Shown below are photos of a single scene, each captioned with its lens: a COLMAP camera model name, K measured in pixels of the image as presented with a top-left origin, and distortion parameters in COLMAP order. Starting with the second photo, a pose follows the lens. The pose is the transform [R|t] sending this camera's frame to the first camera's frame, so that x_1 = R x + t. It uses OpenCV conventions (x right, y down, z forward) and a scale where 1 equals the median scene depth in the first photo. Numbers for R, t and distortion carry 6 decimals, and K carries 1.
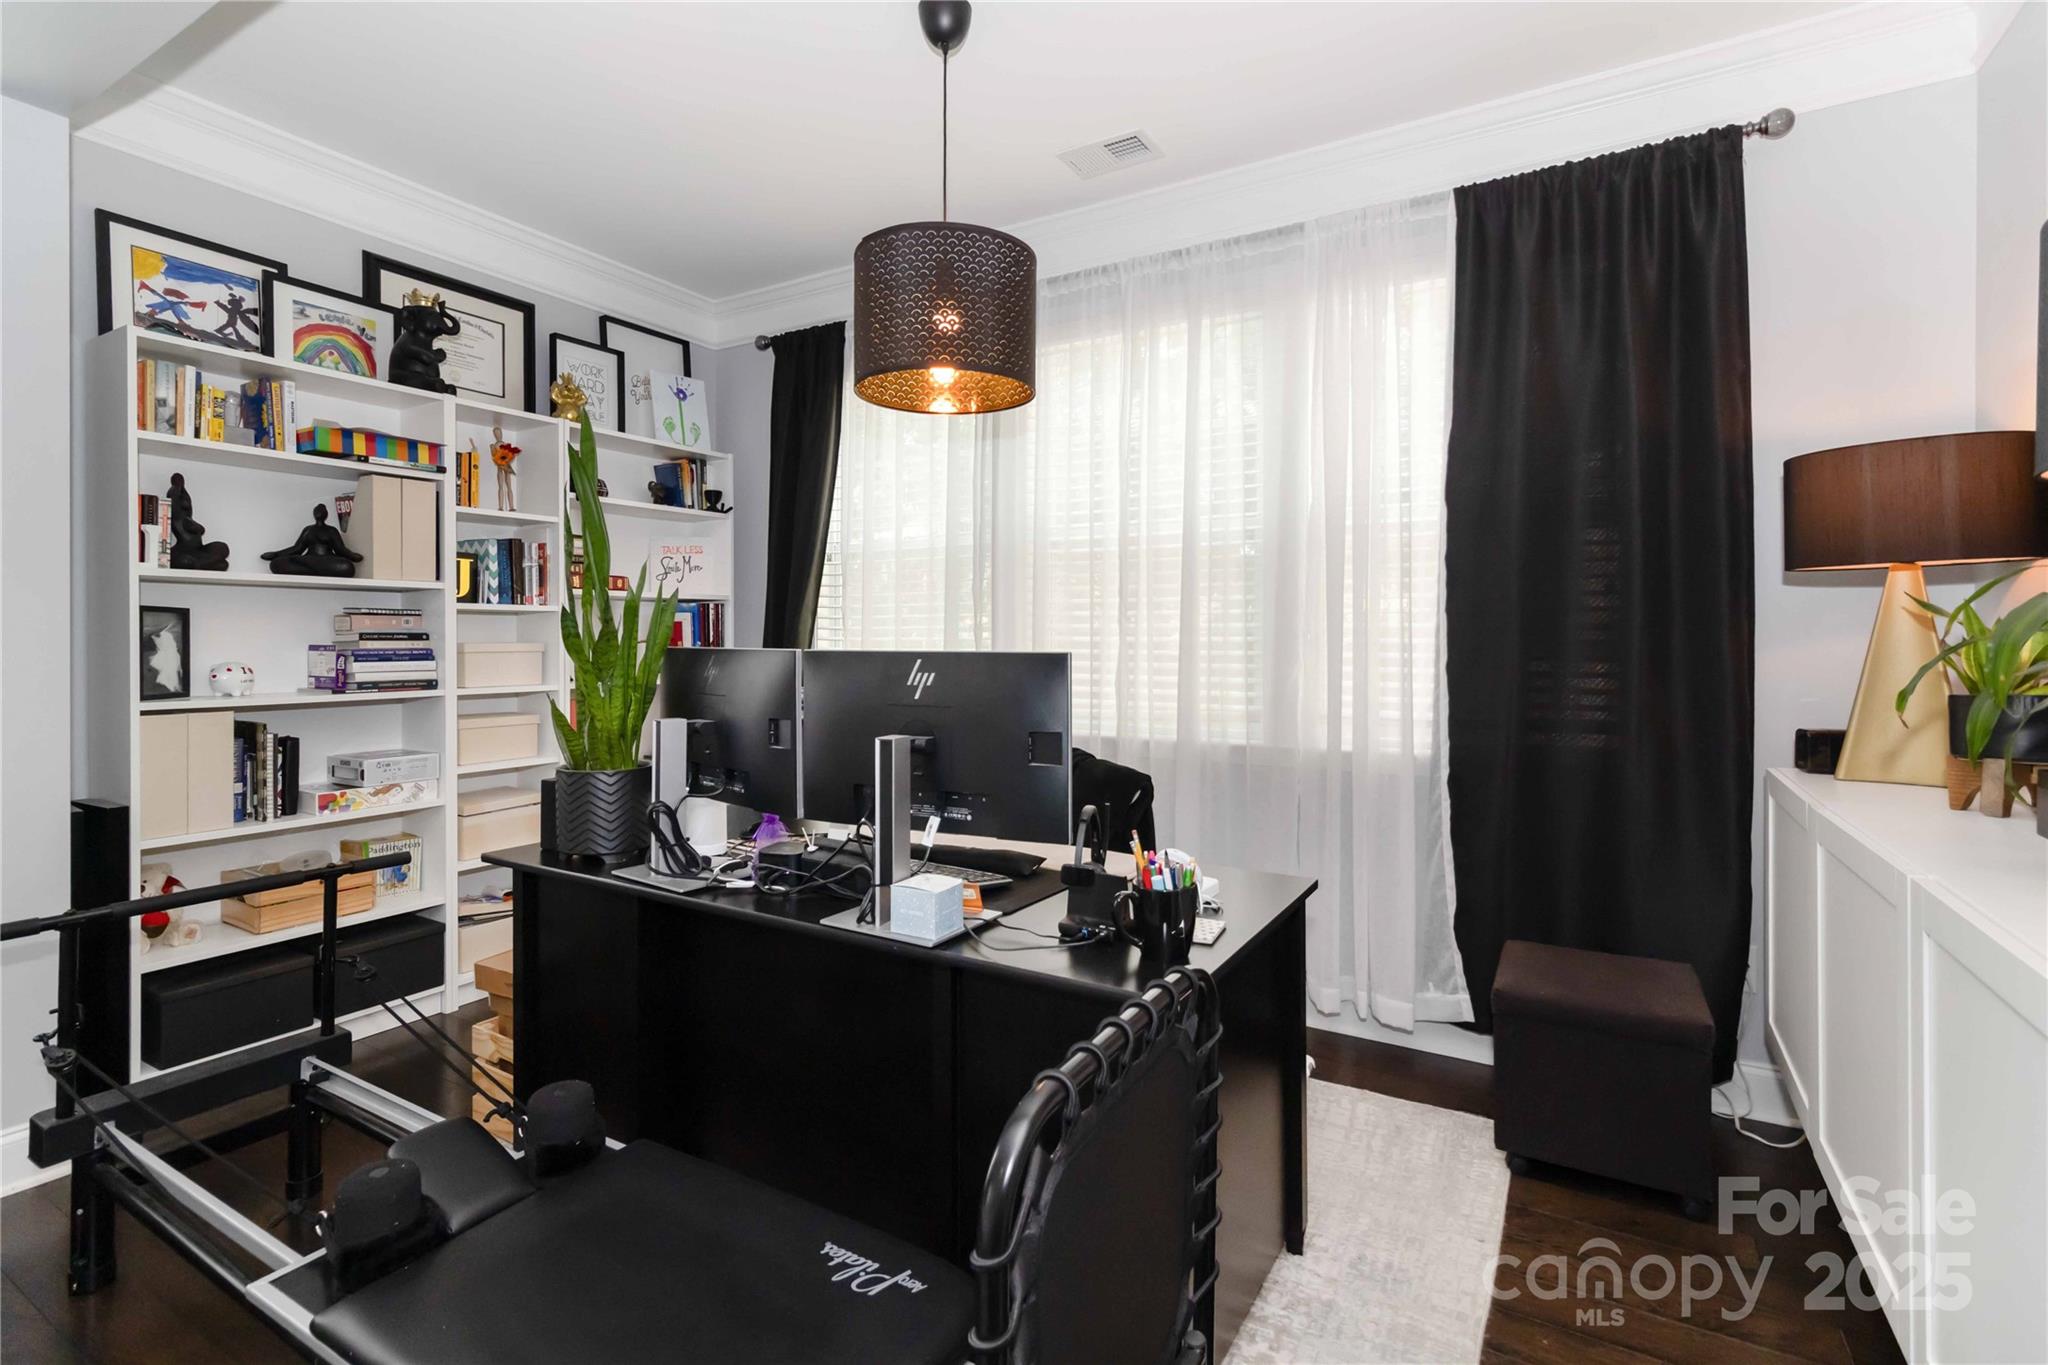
lens RADIAL K [[933.5, 0, 1016.3], [0, 933.5, 652.2], [0, 0, 1]] dist [0.044561, -0.026657]
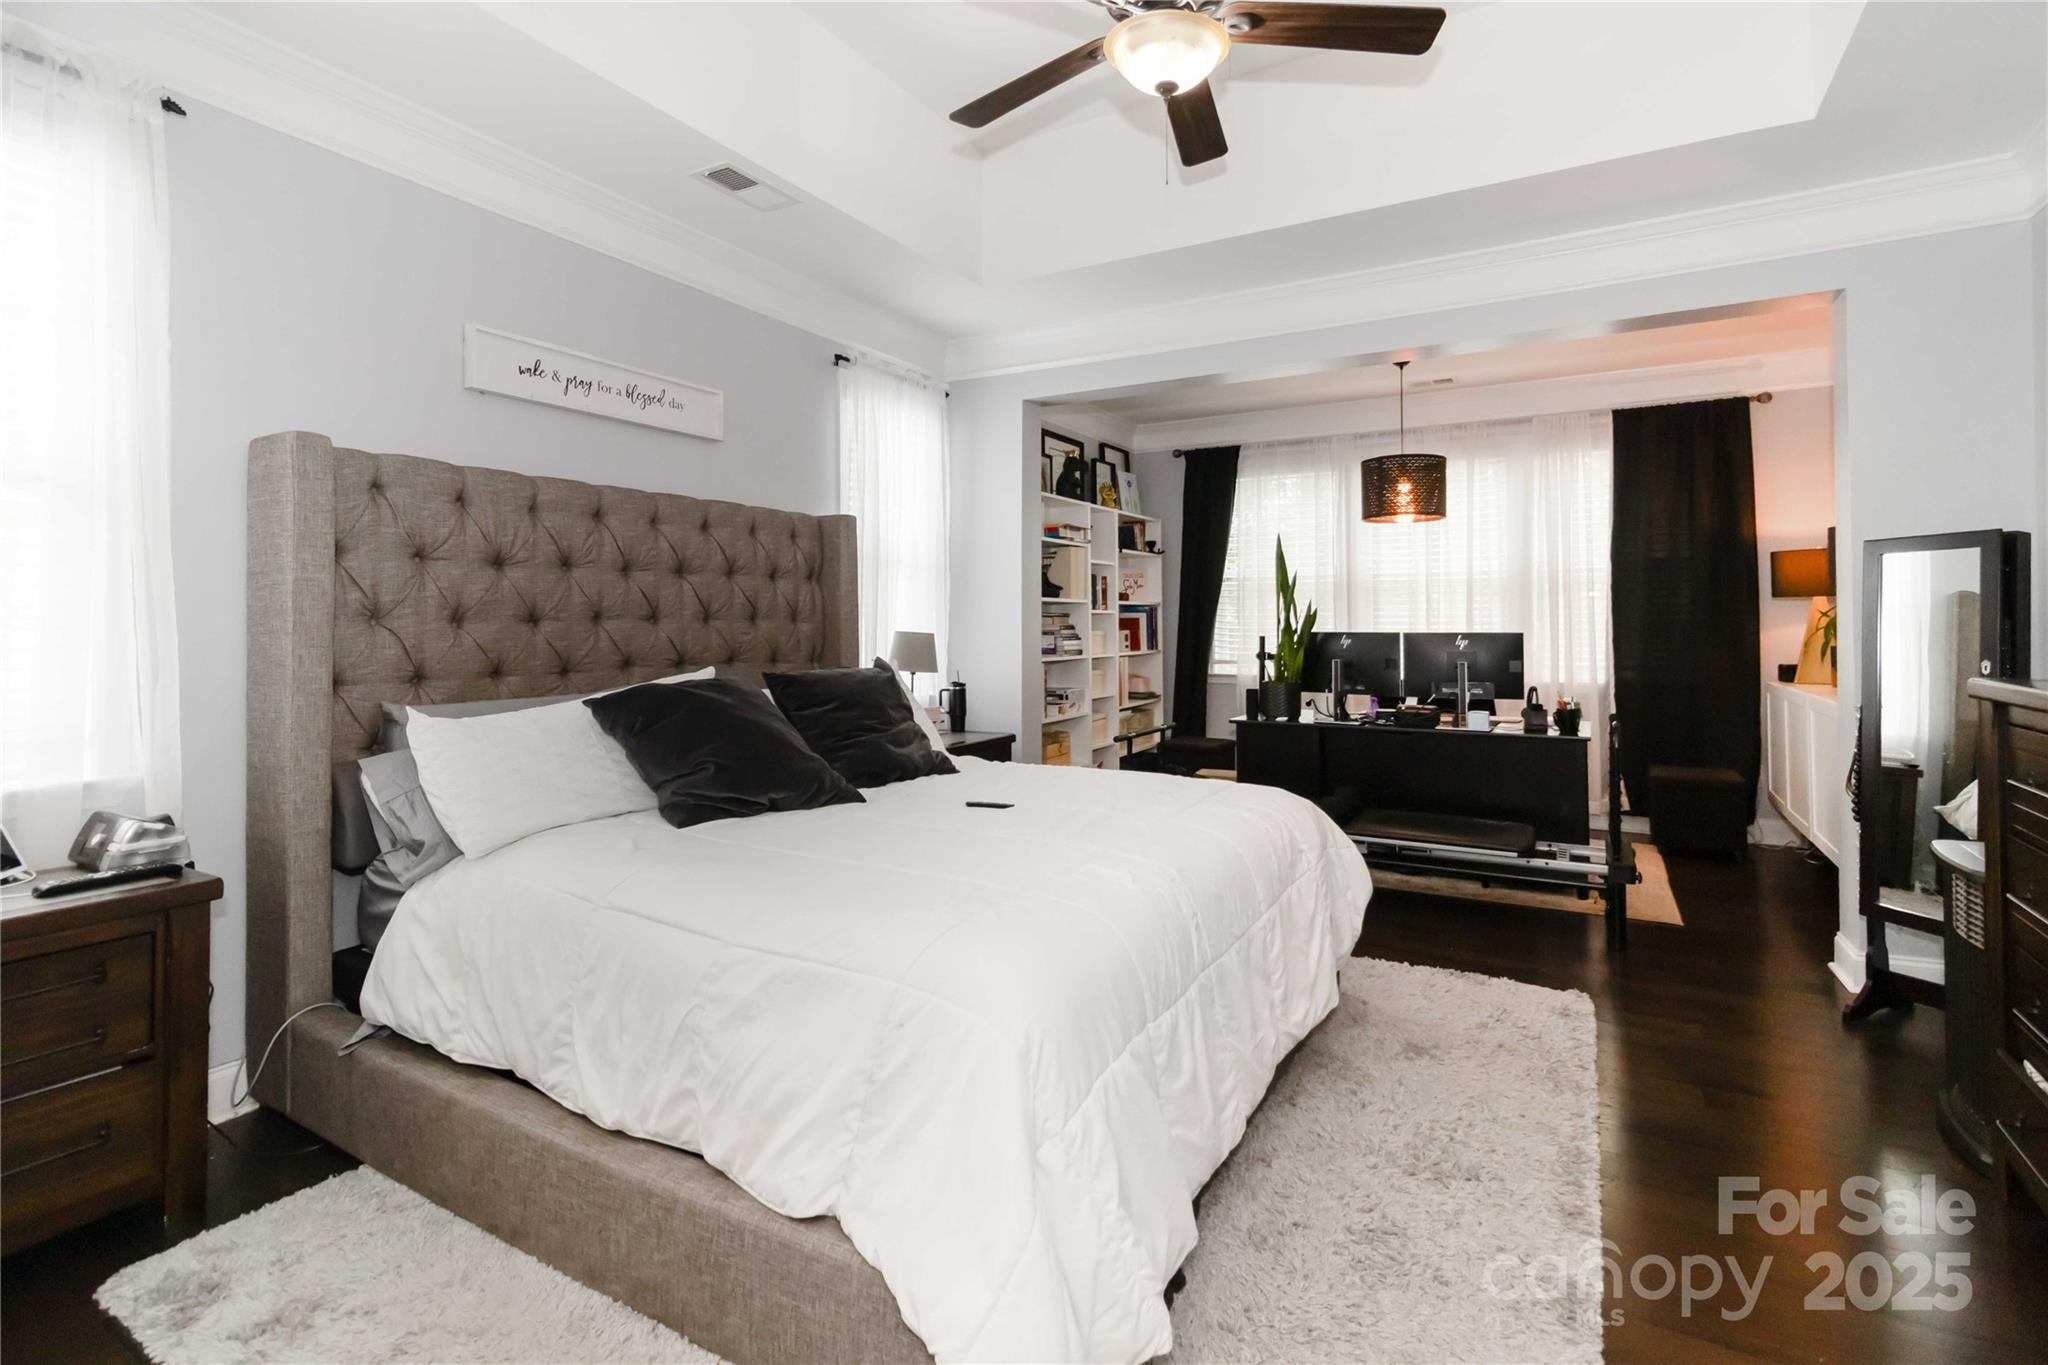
lens RADIAL K [[960.4, 0, 1019.9], [0, 960.4, 622.2], [0, 0, 1]] dist [0.001563, 0.000150]
pose [[0.999929, -0.004579, 0.010998, -0.825632], [0.004810, 0.999766, -0.021075, 0.014824], [-0.010899, 0.021127, 0.999717, -1.038101]]
